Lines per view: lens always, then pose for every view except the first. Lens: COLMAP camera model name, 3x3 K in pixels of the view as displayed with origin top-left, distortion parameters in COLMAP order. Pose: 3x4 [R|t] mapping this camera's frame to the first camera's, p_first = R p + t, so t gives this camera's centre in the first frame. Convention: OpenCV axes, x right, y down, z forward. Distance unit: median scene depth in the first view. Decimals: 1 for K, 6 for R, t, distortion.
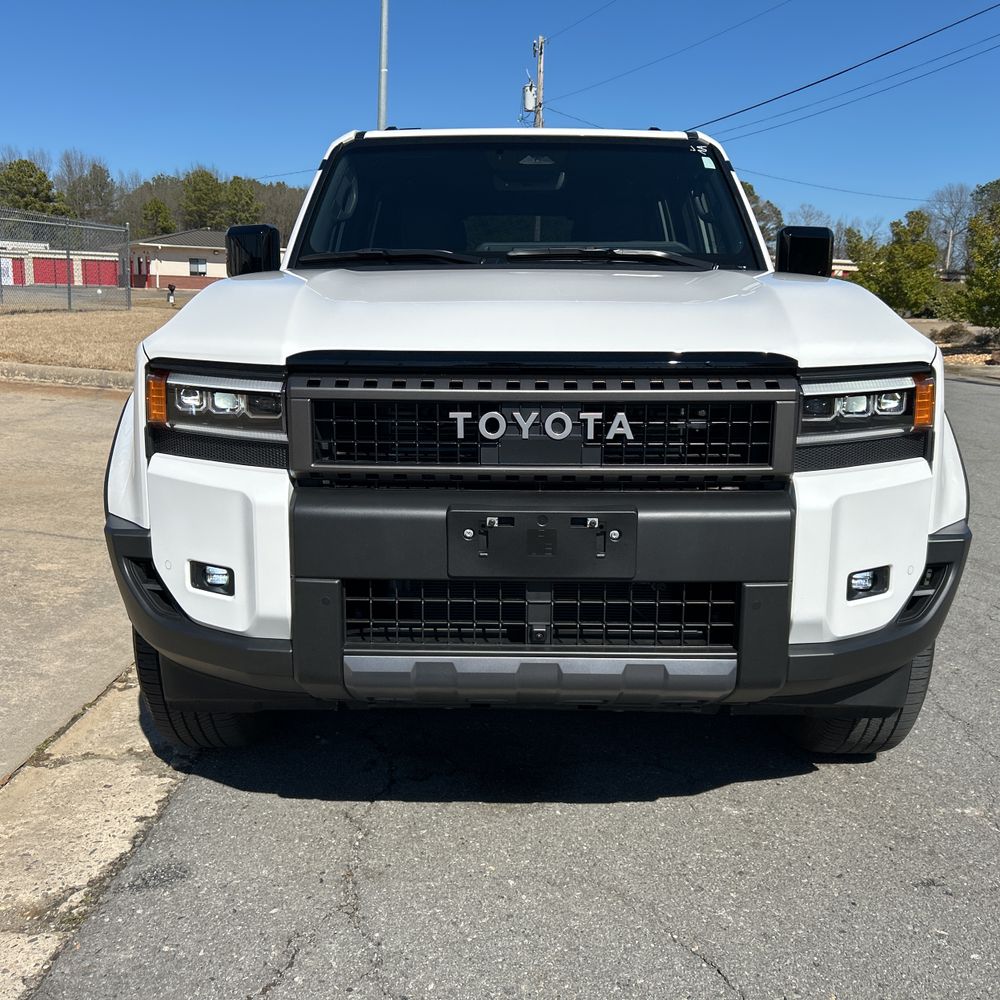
lens RADIAL K [[1017.3, 0, 500.4], [0, 1017.3, 486.0], [0, 0, 1]] dist [0.030794, -0.030434]
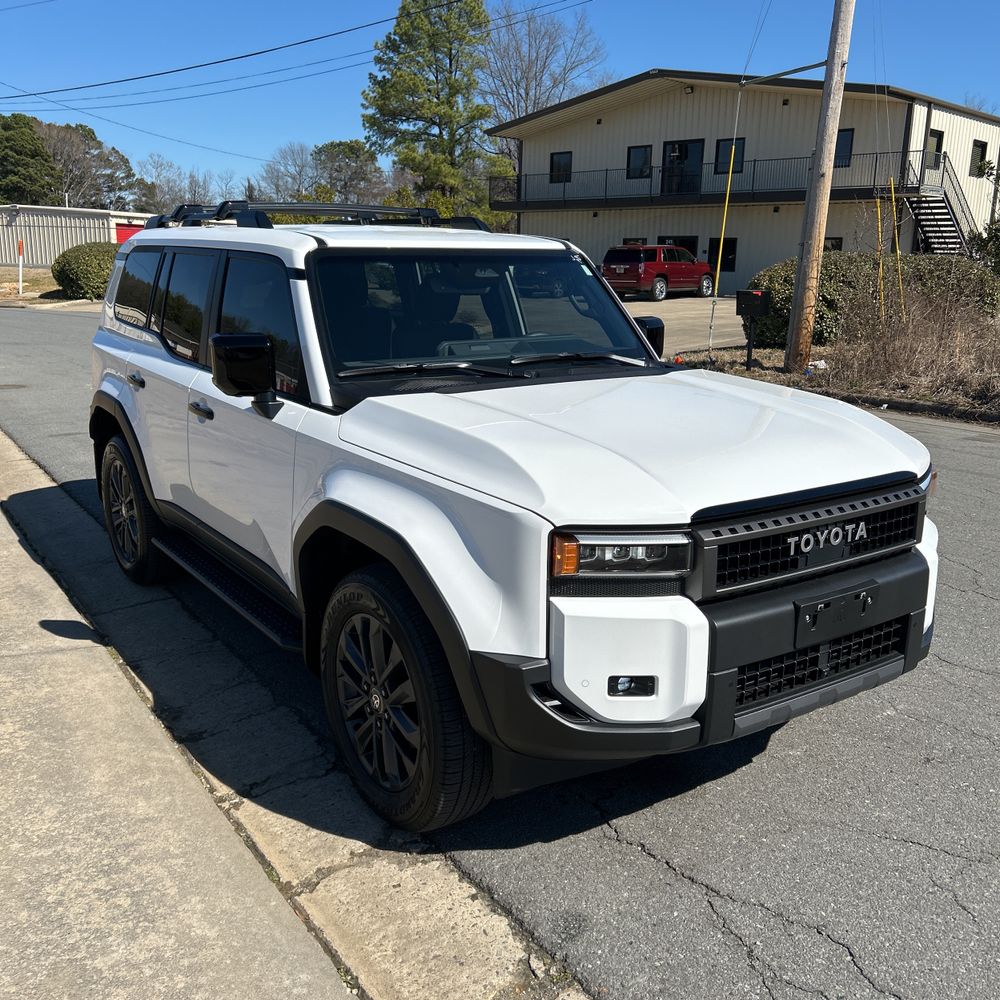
lens RADIAL K [[1017.3, 0, 500.4], [0, 1017.3, 486.0], [0, 0, 1]] dist [0.030794, -0.030434]
pose [[0.819069, -0.130758, 0.558595, -1.134104], [0.103213, 0.991378, 0.080723, -0.292221], [-0.564334, -0.008464, 0.825503, 0.013798]]
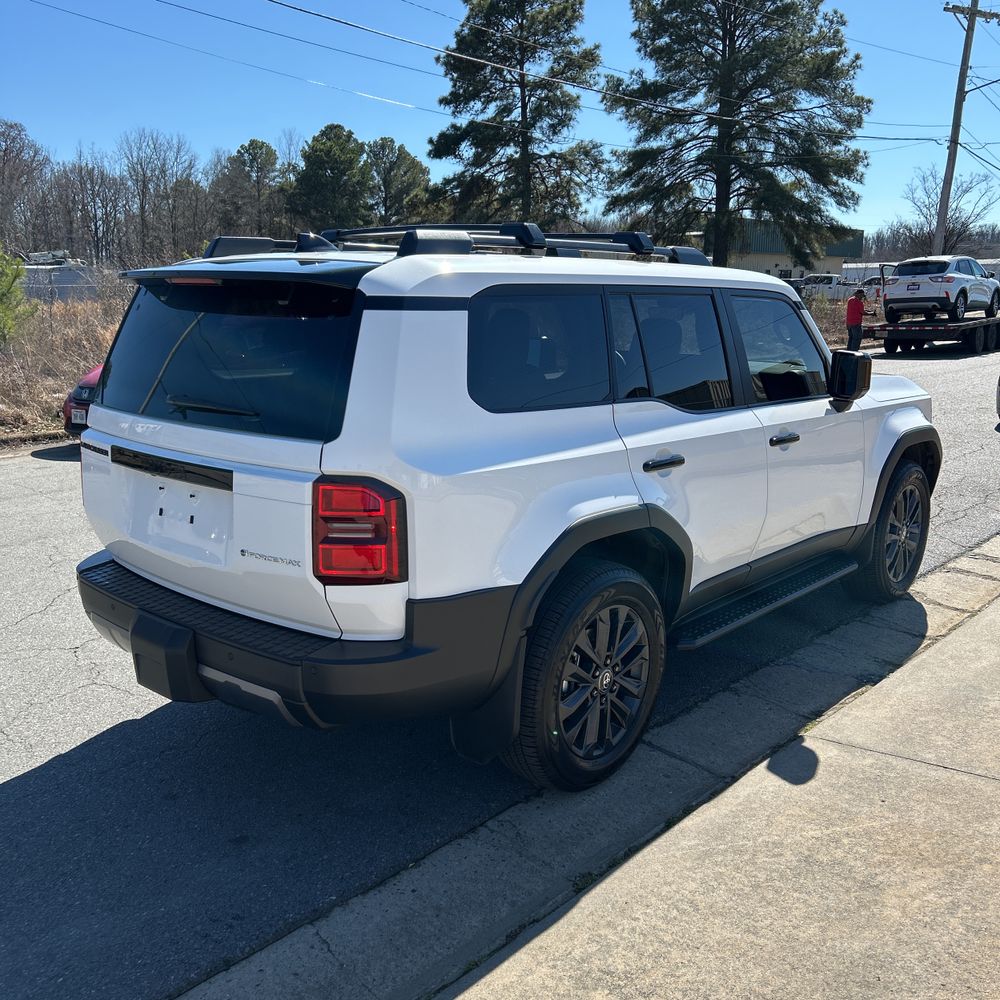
lens RADIAL K [[1008.1, 0, 503.9], [0, 1008.1, 484.6], [0, 0, 1]] dist [0.058430, -0.096767]
pose [[-0.761858, -0.138483, 0.632767, -1.392461], [0.104487, 0.937812, 0.331046, -1.061153], [-0.639261, 0.318326, -0.700010, 4.168564]]
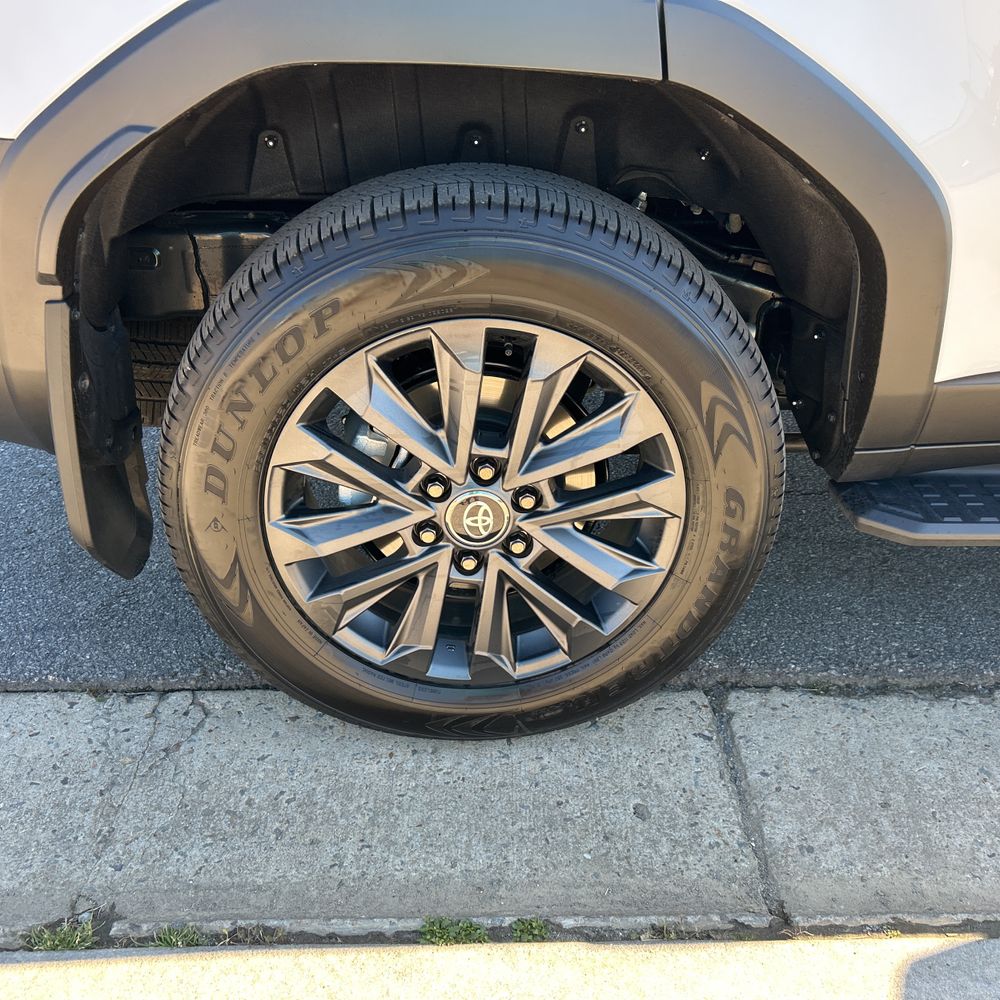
lens RADIAL K [[1006.7, 0, 494.3], [0, 1006.7, 503.2], [0, 0, 1]] dist [0.099489, -0.224881]
pose [[-0.060987, -0.490005, 0.869584, -1.008937], [0.162406, 0.854724, 0.493022, -0.445825], [-0.984838, 0.171293, 0.027453, 2.856620]]
